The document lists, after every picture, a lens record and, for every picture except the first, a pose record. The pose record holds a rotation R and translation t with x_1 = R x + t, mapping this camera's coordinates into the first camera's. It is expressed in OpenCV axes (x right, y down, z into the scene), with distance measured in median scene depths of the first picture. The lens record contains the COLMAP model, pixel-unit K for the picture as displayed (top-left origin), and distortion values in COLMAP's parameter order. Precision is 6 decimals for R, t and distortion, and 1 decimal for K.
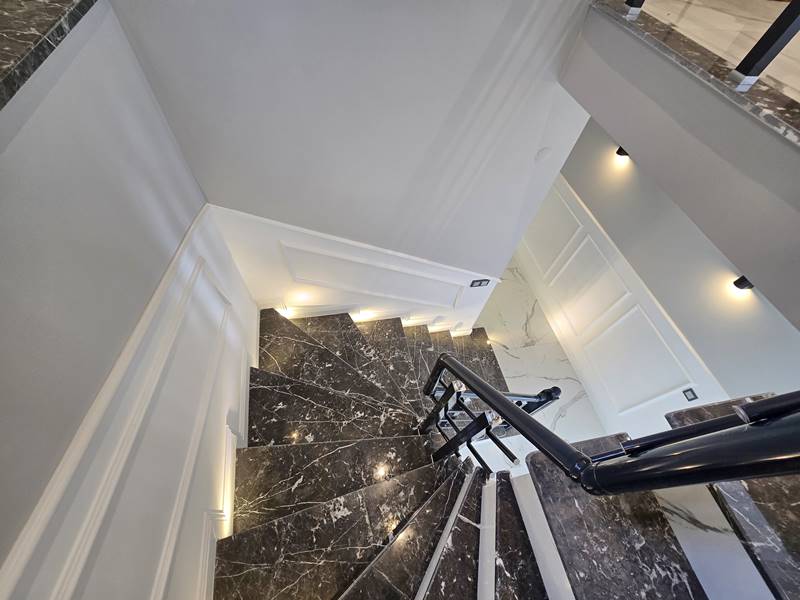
lens RADIAL K [[327.8, 0, 400.1], [0, 327.8, 303.1], [0, 0, 1]] dist [-0.010746, 0.004428]
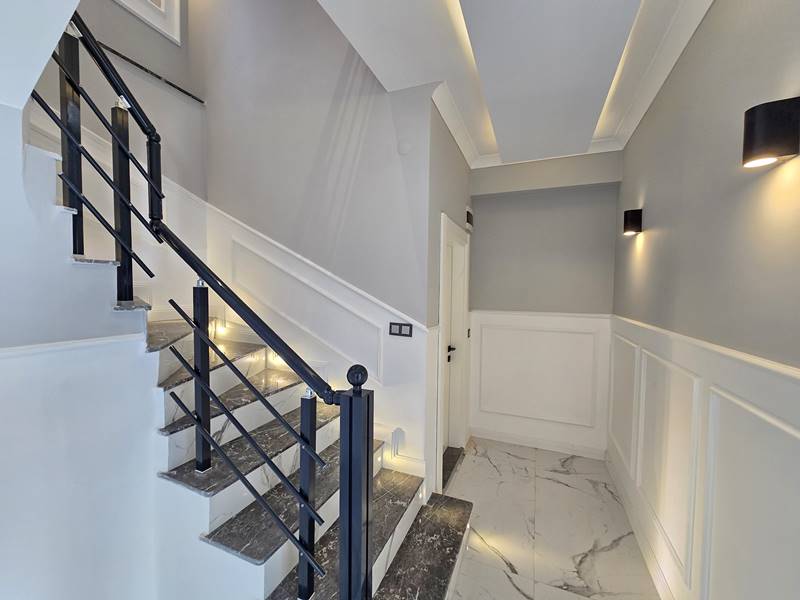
lens RADIAL K [[327.8, 0, 400.1], [0, 327.8, 303.1], [0, 0, 1]] dist [-0.010746, 0.004428]
pose [[0.818929, -0.071717, -0.569396, 0.481655], [-0.432966, 0.574024, -0.695009, 0.308668], [0.376691, 0.815692, 0.439034, 0.428039]]
